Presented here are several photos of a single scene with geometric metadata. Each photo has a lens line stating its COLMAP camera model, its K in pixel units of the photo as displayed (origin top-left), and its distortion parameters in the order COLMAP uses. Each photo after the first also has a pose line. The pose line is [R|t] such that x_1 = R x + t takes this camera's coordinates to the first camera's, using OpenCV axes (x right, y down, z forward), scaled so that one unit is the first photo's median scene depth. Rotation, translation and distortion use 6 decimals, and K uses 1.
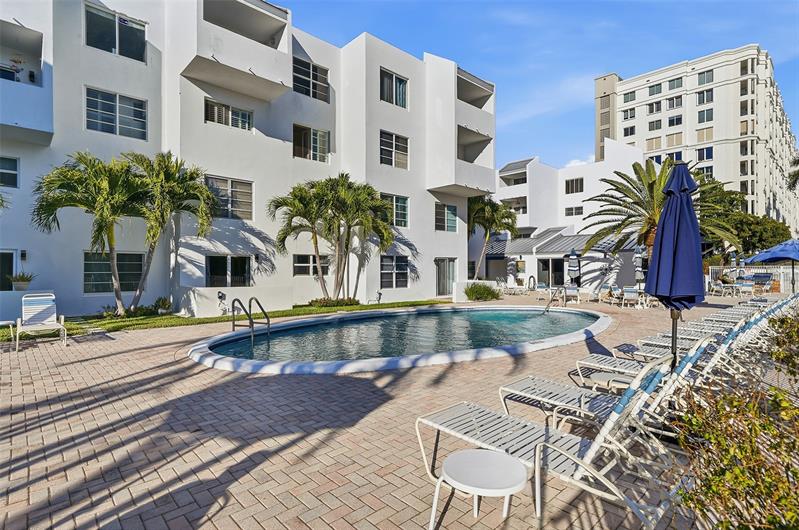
lens RADIAL K [[400.1, 0, 401.2], [0, 400.1, 268.5], [0, 0, 1]] dist [0.017528, 0.000005]
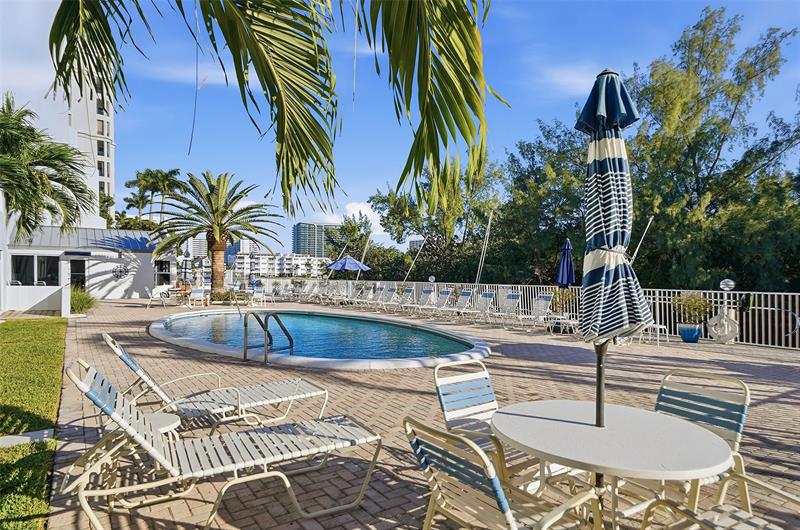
lens RADIAL K [[469.6, 0, 404.1], [0, 469.6, 278.9], [0, 0, 1]] dist [0.026799, 0.001637]
pose [[0.143460, -0.004776, 0.989645, -0.613494], [-0.015429, 0.999856, 0.007062, 0.002793], [-0.989536, -0.016282, 0.143365, 0.327620]]
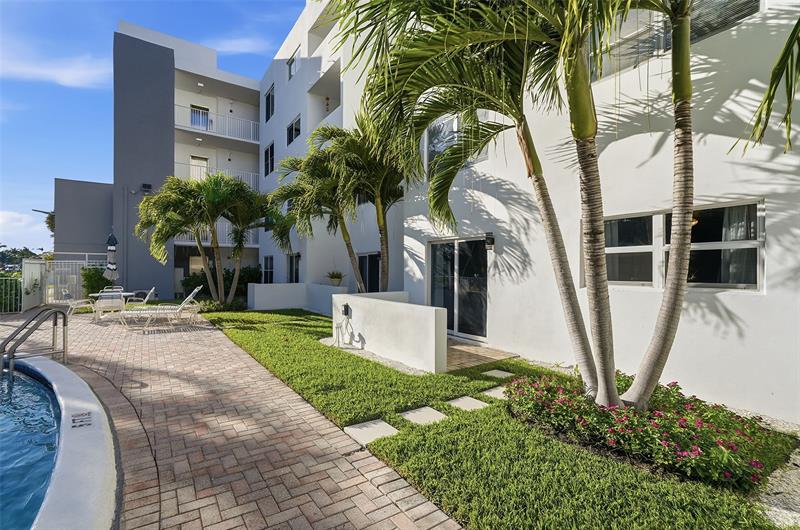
lens RADIAL K [[350.9, 0, 398.3], [0, 350.9, 268.7], [0, 0, 1]] dist [0.003464, 0.000643]
pose [[-0.131057, -0.005365, -0.991360, 0.039375], [0.000813, 0.999984, -0.005520, 0.005828], [0.991374, -0.001530, -0.131051, 0.835926]]
